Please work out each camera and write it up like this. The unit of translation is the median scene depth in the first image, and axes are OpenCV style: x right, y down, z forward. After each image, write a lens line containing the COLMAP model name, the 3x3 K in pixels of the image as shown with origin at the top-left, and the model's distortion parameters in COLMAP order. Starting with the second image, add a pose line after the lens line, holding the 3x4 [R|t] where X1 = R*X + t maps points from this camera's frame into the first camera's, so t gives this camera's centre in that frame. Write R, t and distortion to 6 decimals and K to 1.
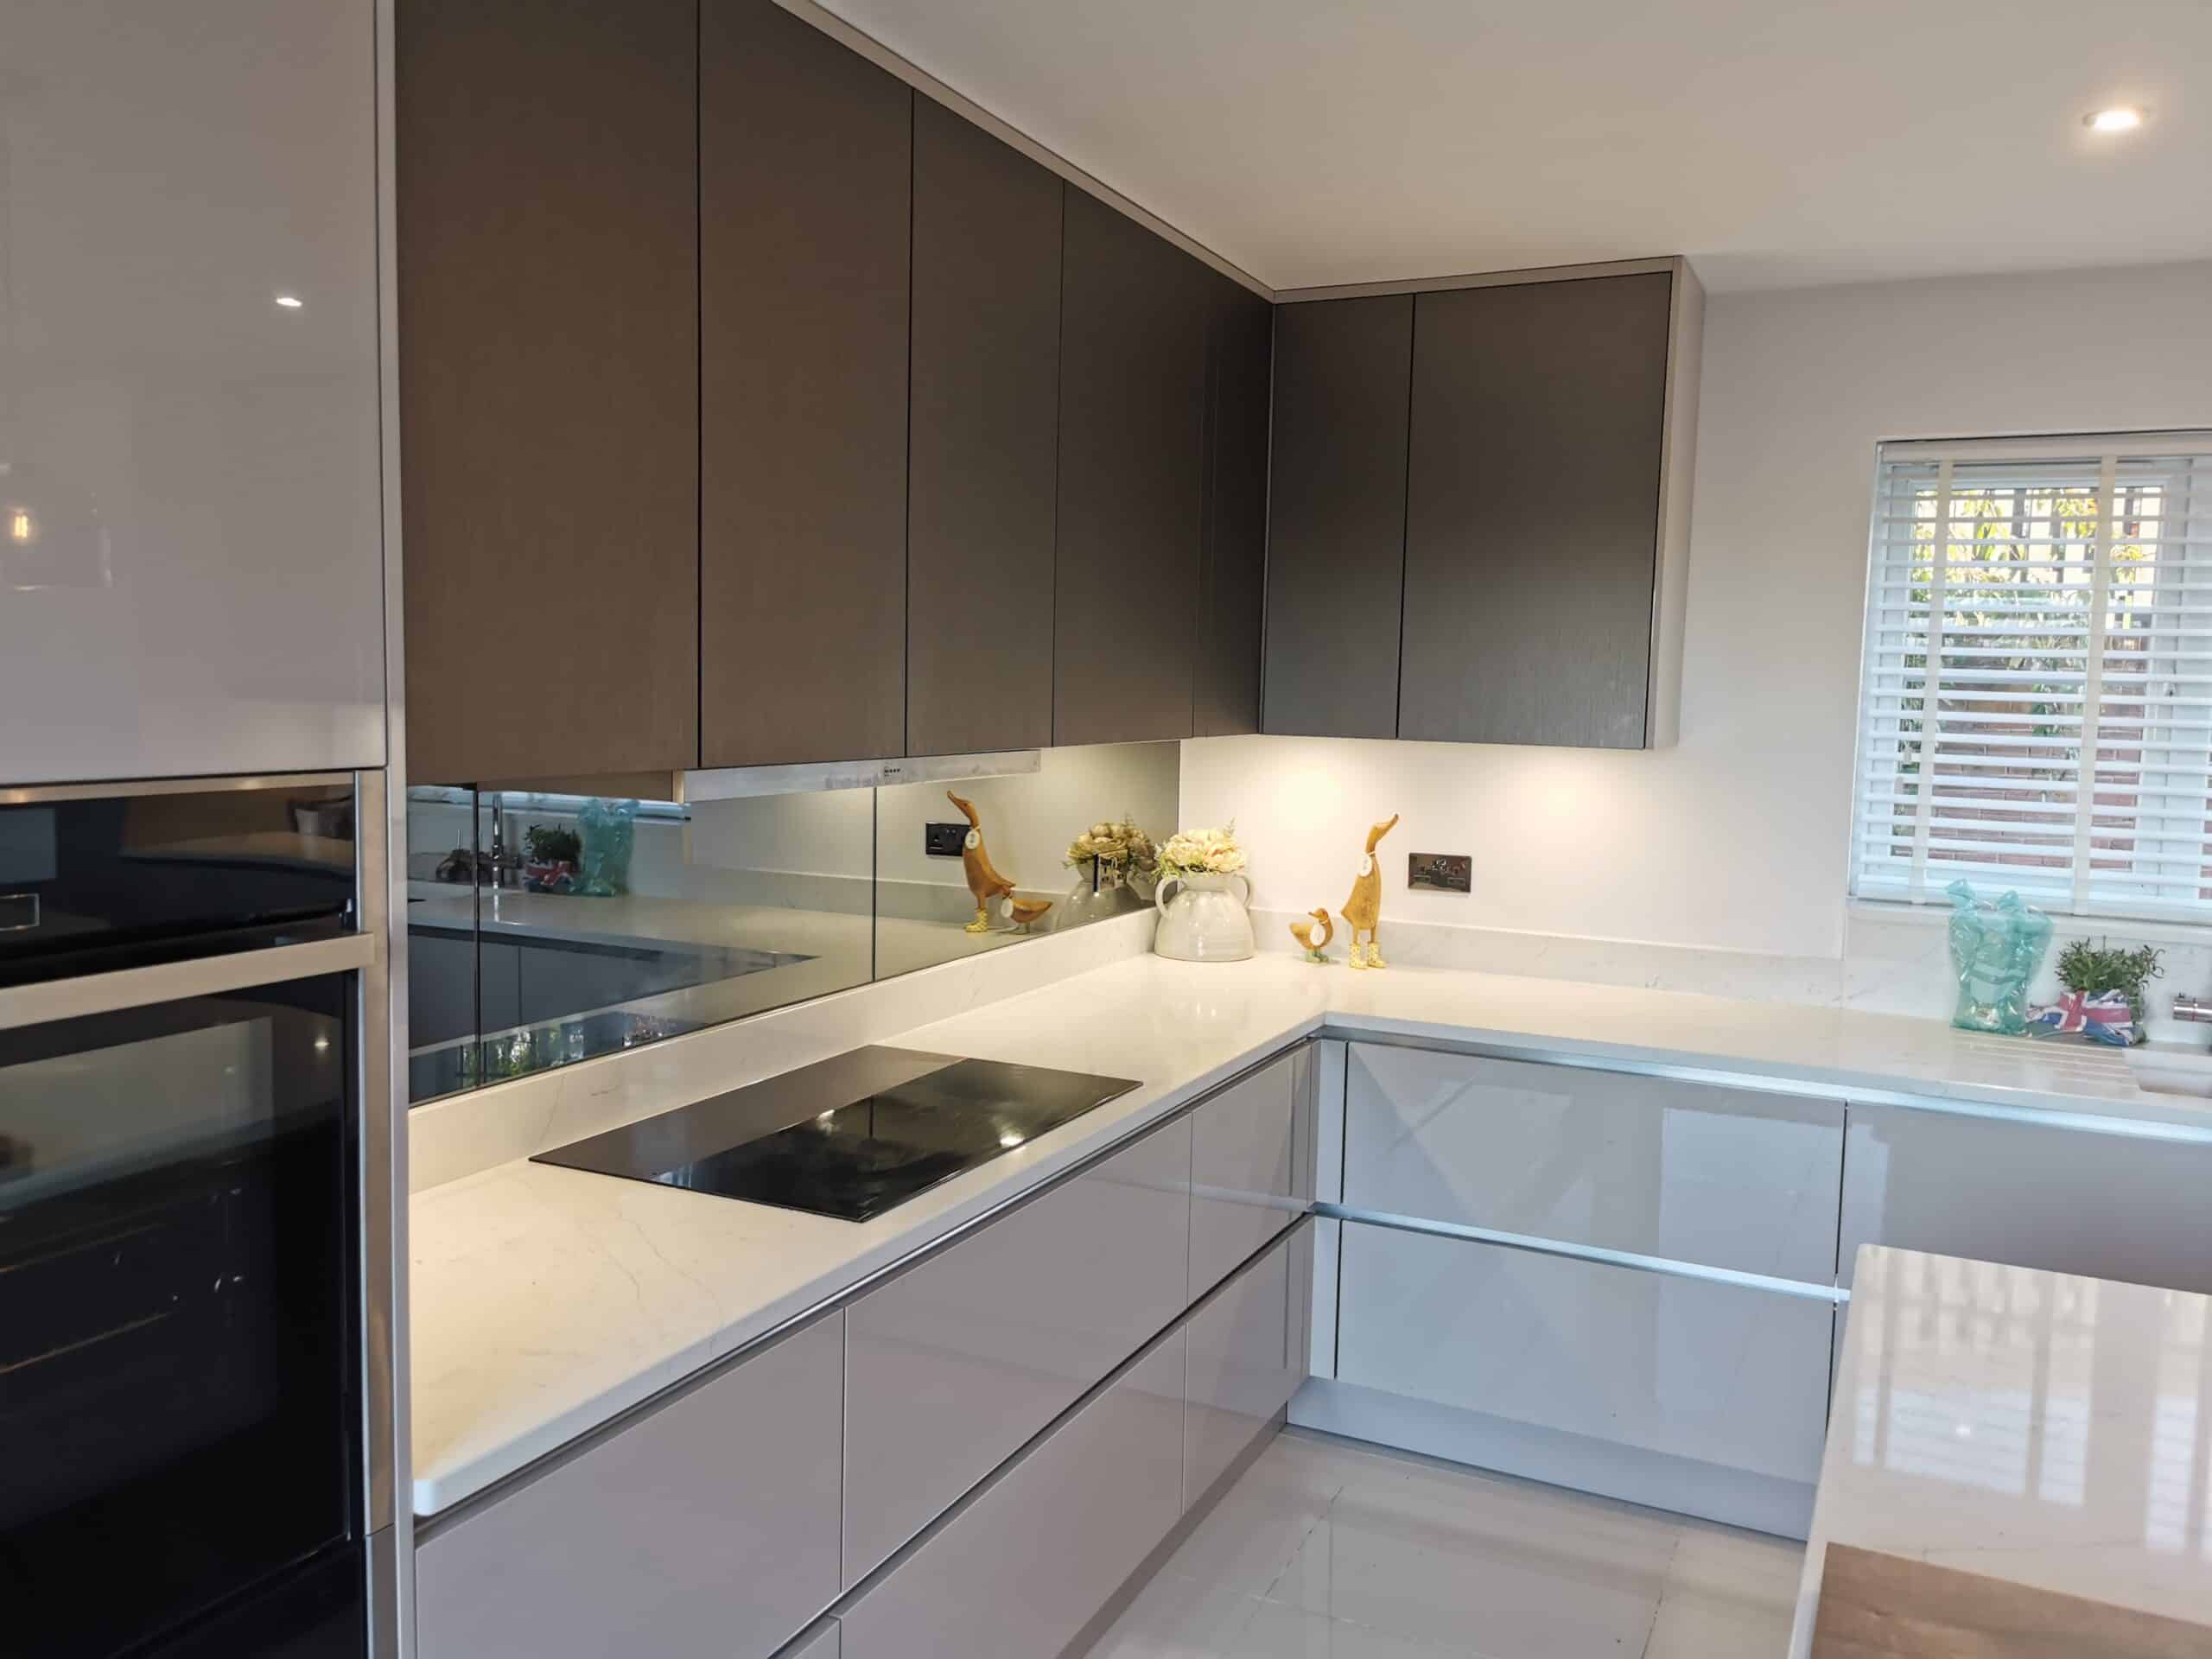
lens RADIAL K [[1702.8, 0, 1106.0], [0, 1702.8, 829.5], [0, 0, 1]] dist [0.018939, -0.010444]
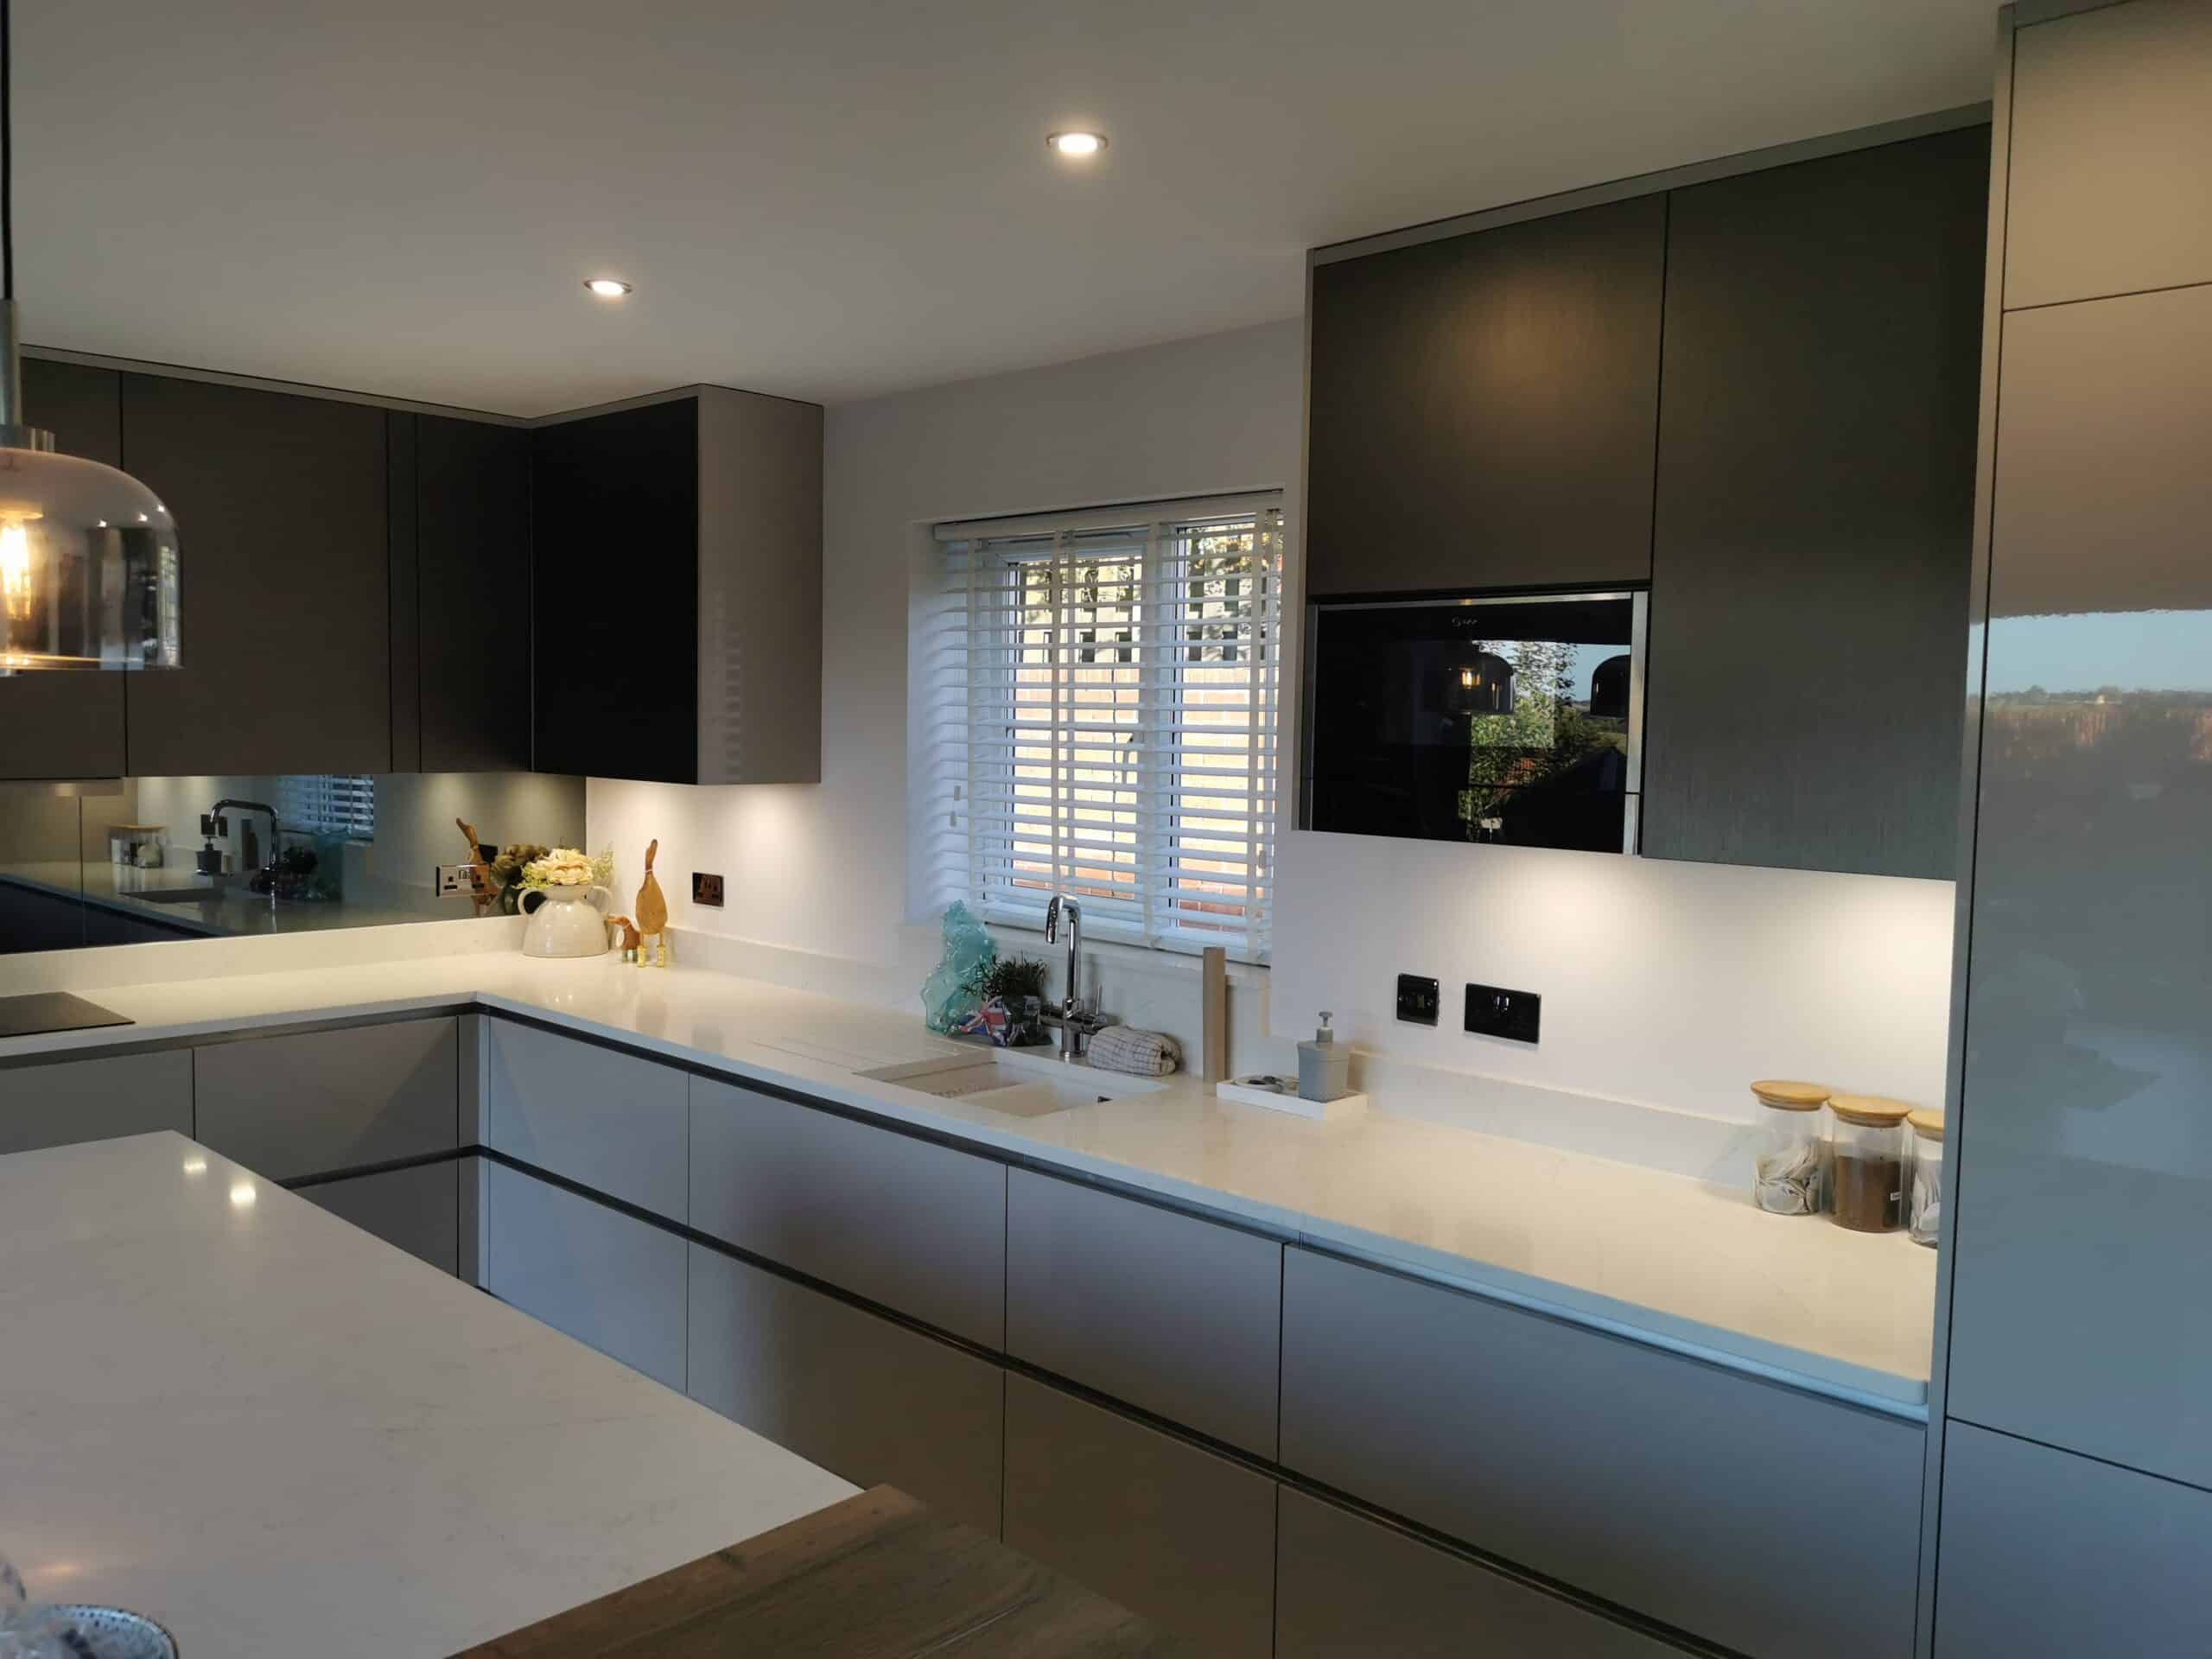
lens RADIAL K [[1702.8, 0, 1106.0], [0, 1702.8, 829.5], [0, 0, 1]] dist [0.018939, -0.010444]
pose [[0.950911, 0.011499, -0.309250, 0.946889], [-0.019406, 0.999558, -0.022504, 0.005228], [0.308855, 0.027401, 0.950714, -0.060997]]
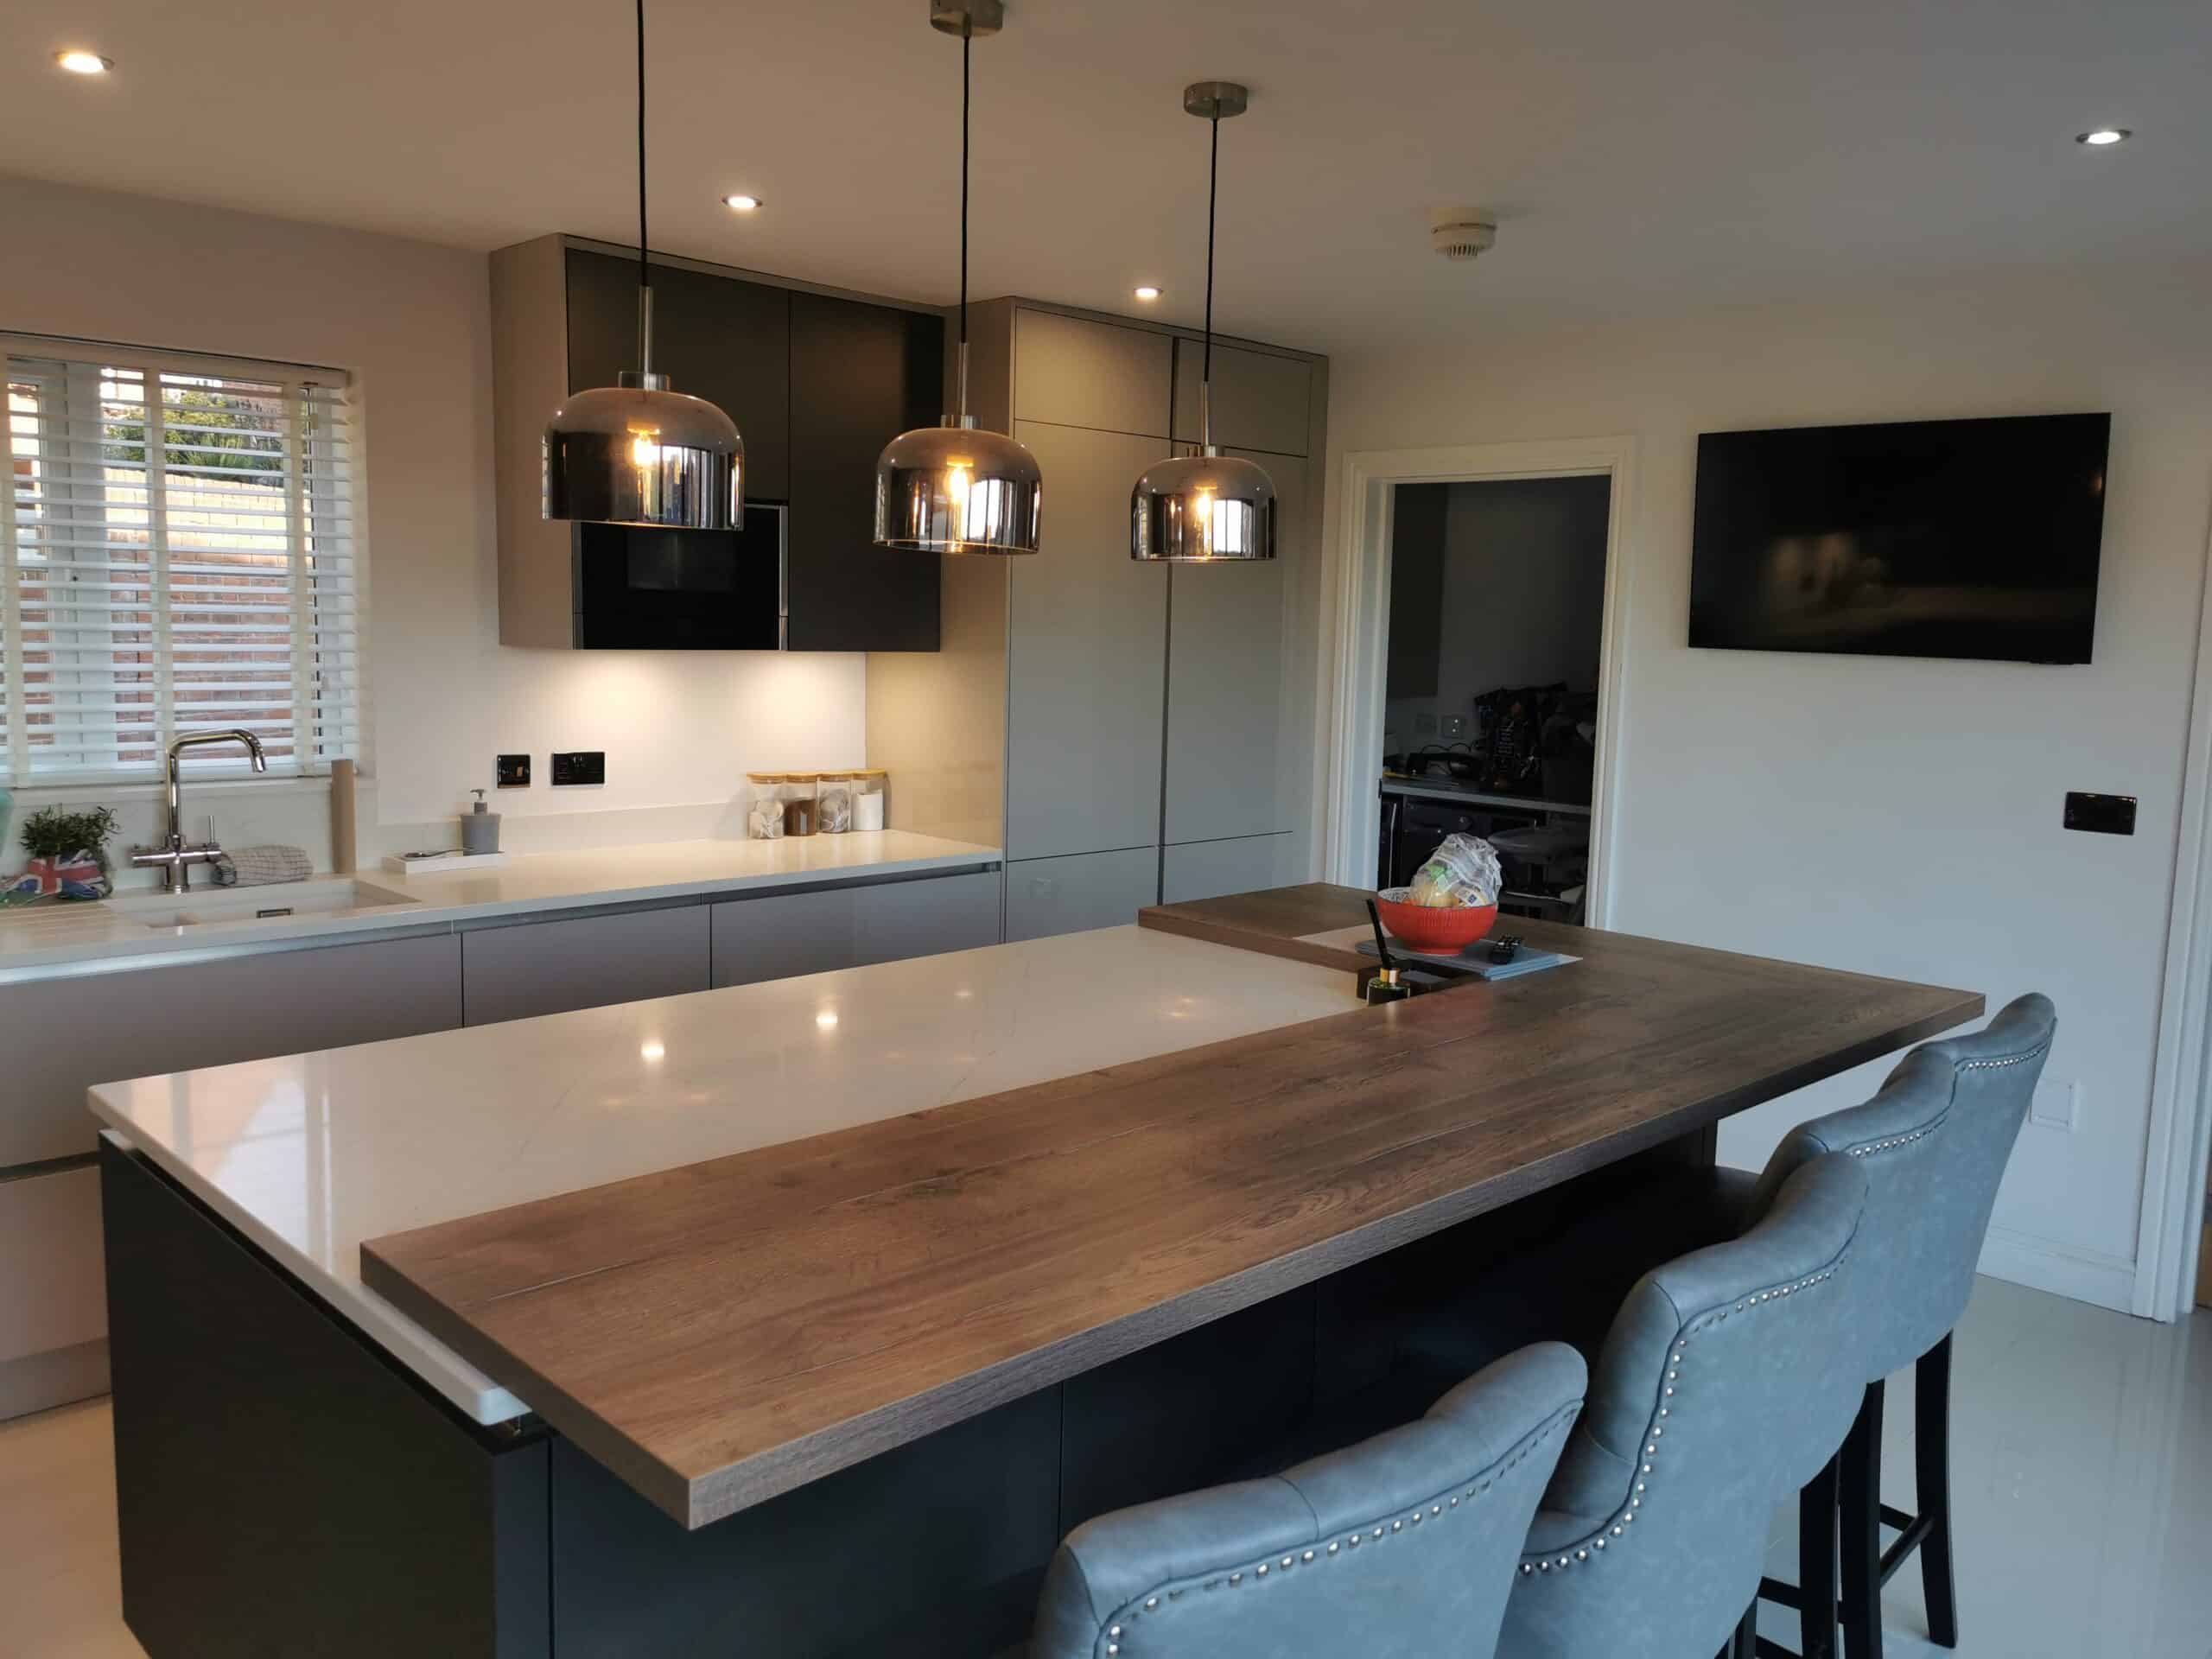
lens RADIAL K [[1702.8, 0, 1106.0], [0, 1702.8, 829.5], [0, 0, 1]] dist [0.018939, -0.010444]
pose [[0.343176, -0.133759, 0.929698, -0.196849], [0.065754, 0.990801, 0.118278, -0.006146], [-0.936967, 0.020541, 0.348814, -0.003538]]
